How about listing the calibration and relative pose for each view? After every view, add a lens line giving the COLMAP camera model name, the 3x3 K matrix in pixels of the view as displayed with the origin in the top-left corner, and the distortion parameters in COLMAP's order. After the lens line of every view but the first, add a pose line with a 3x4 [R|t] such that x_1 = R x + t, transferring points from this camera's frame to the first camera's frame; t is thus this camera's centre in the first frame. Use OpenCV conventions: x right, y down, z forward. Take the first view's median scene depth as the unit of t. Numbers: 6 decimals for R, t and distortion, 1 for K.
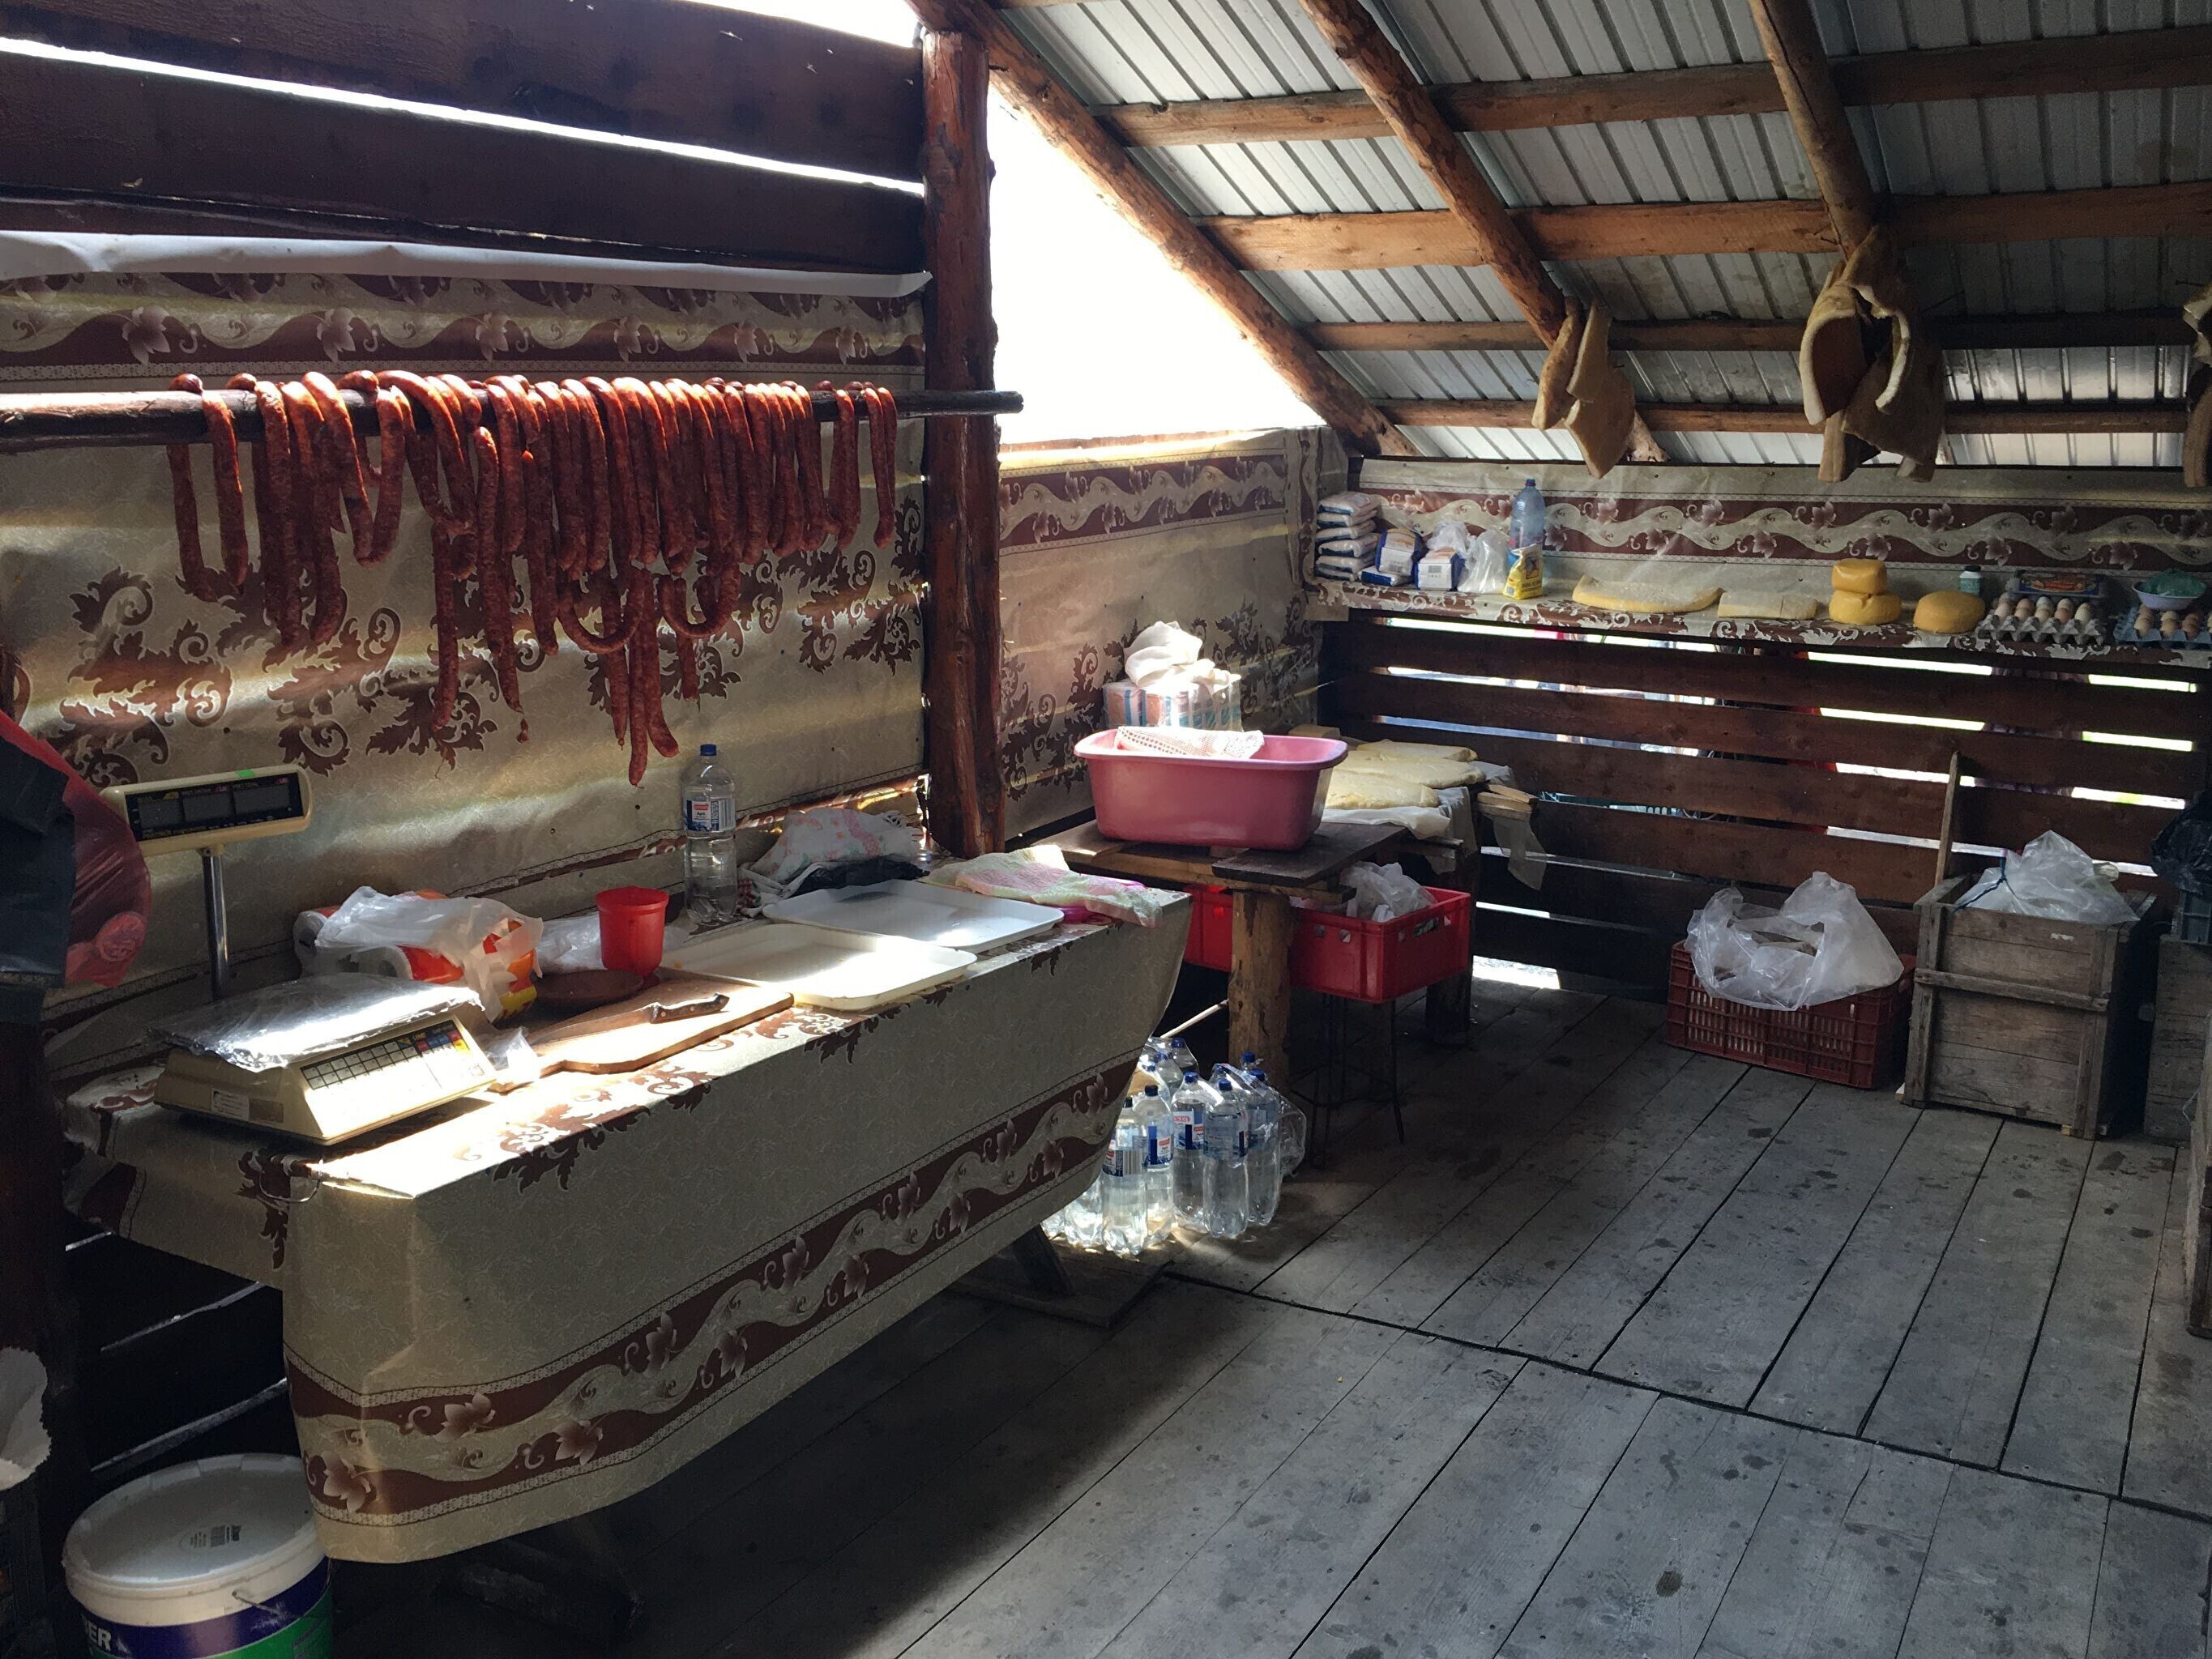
lens RADIAL K [[1876.9, 0, 1098.0], [0, 1876.9, 841.6], [0, 0, 1]] dist [0.077205, -0.127983]
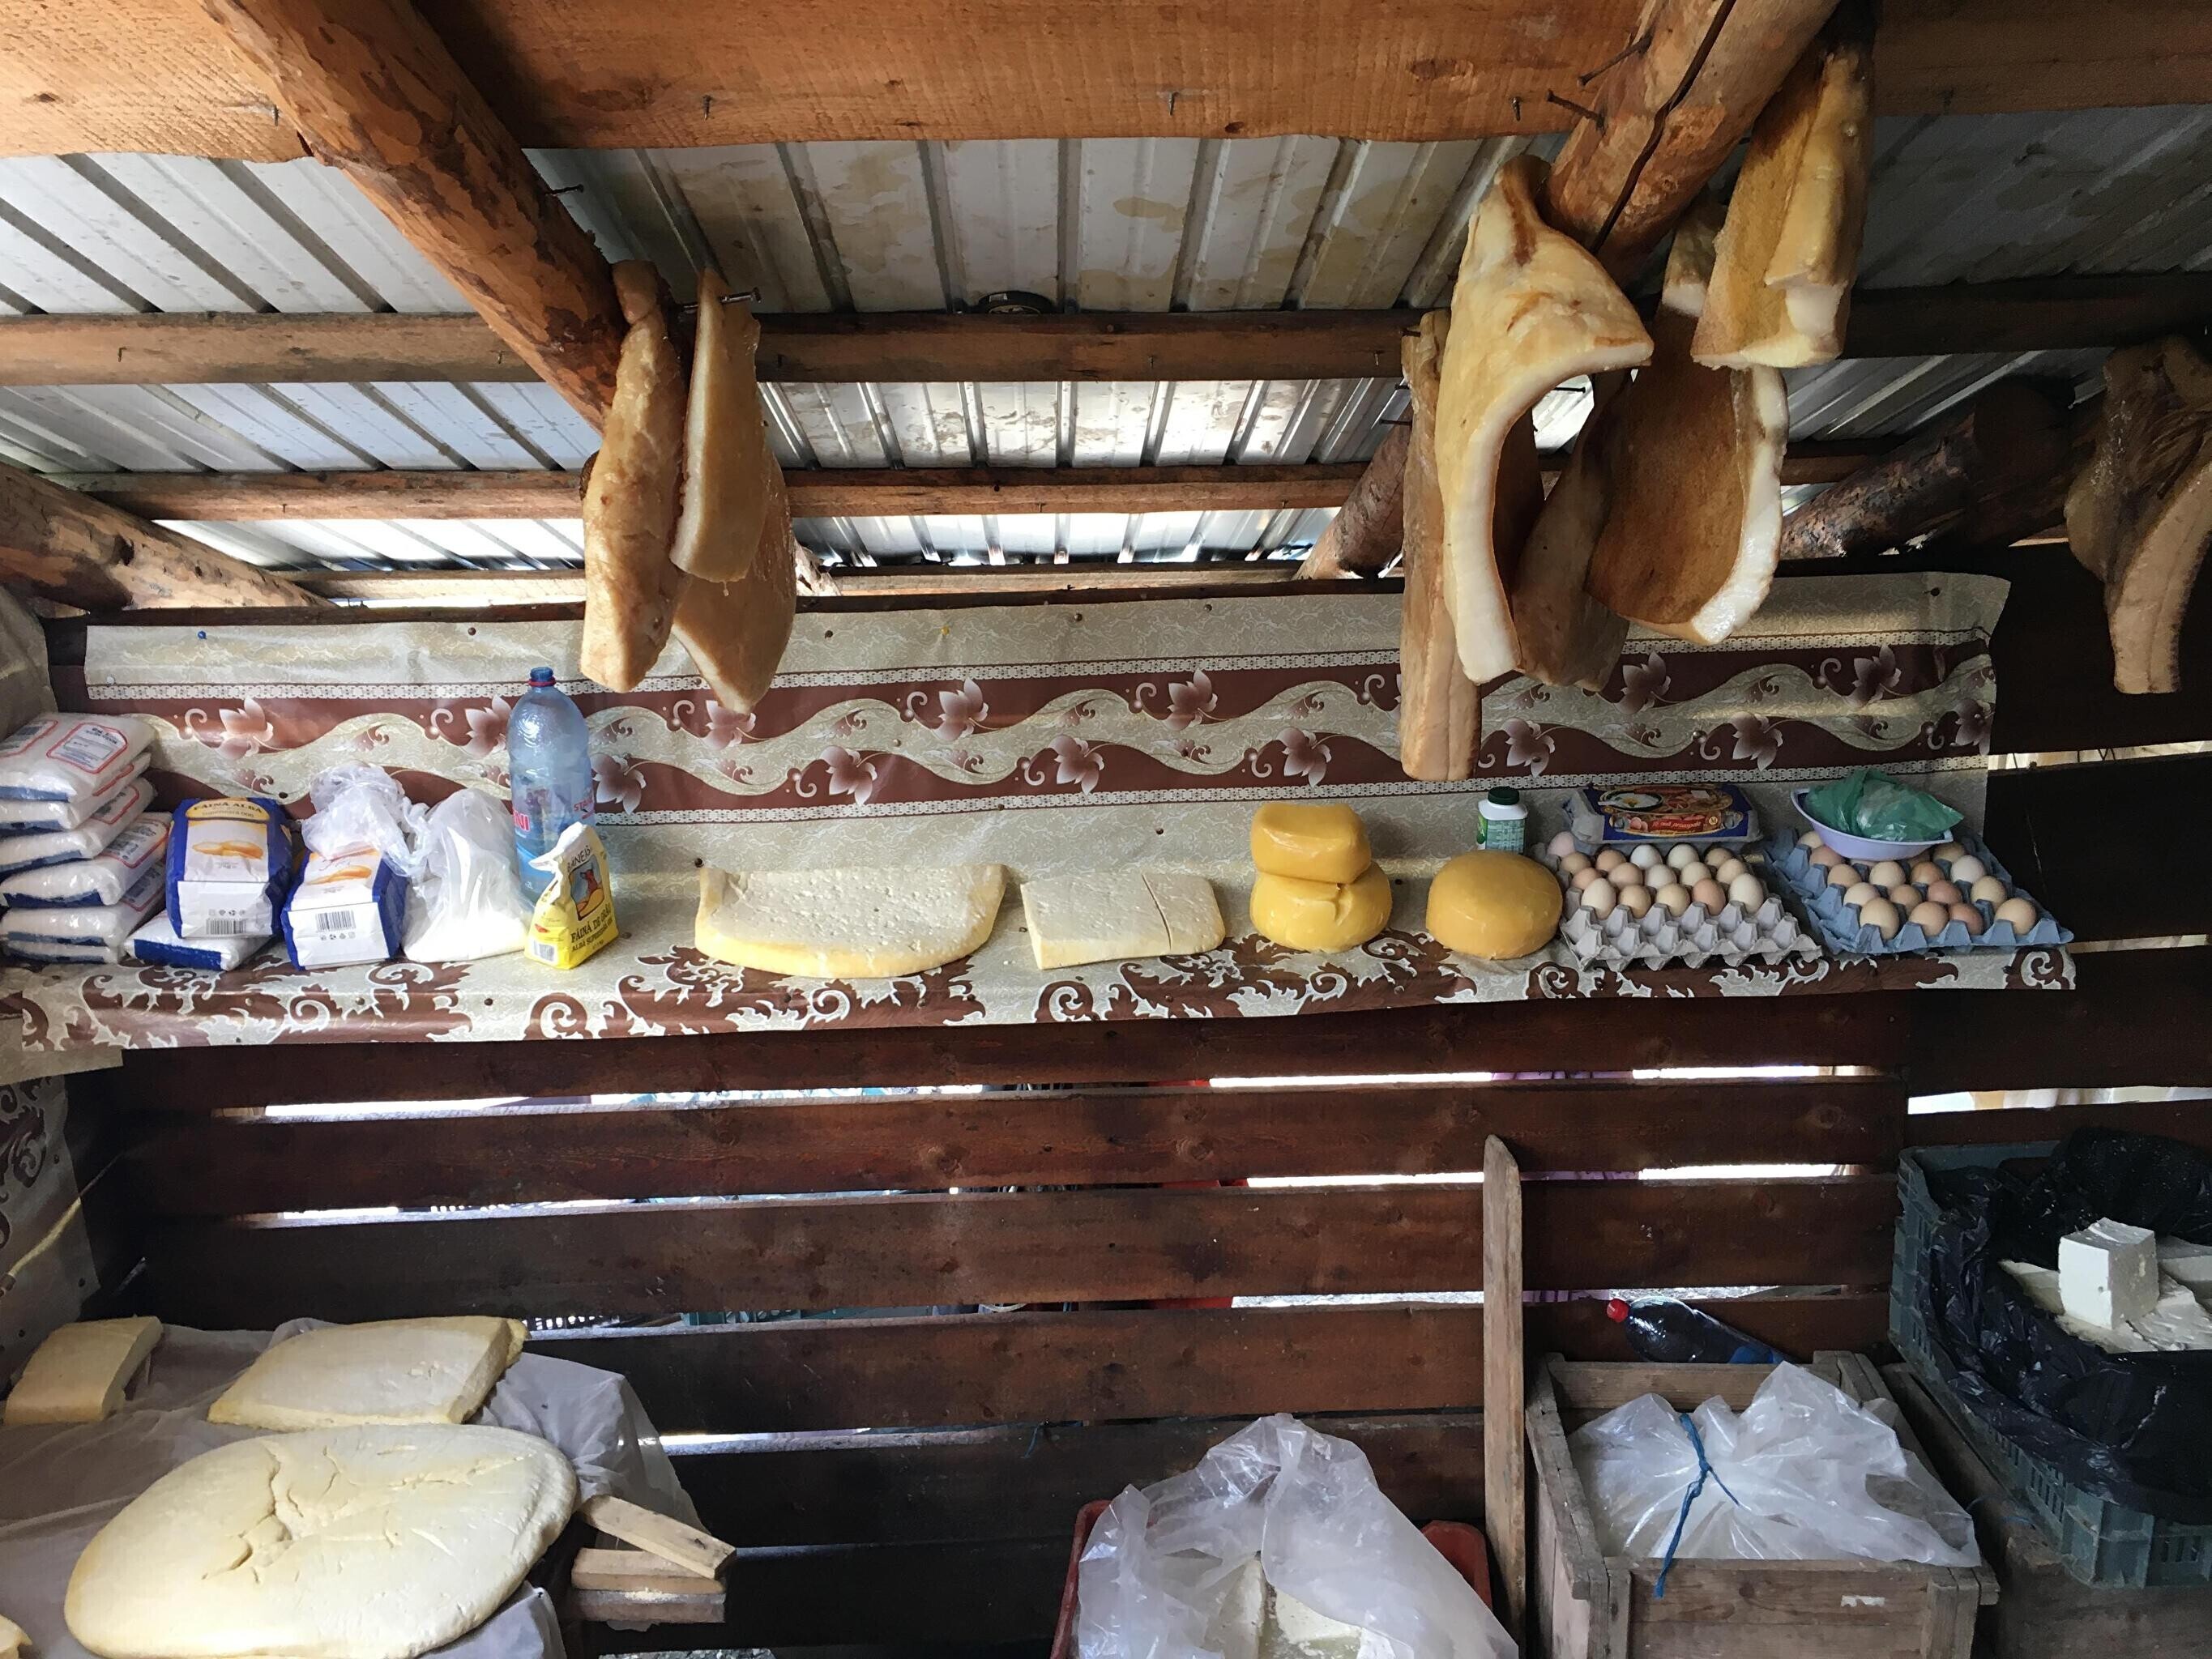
lens RADIAL K [[1876.9, 0, 1117.4], [0, 1876.9, 835.6], [0, 0, 1]] dist [0.077205, -0.127983]
pose [[0.841176, -0.183354, 0.508728, 0.122010], [0.142948, 0.982693, 0.117815, -0.191130], [-0.521525, -0.026382, 0.852828, 0.597676]]
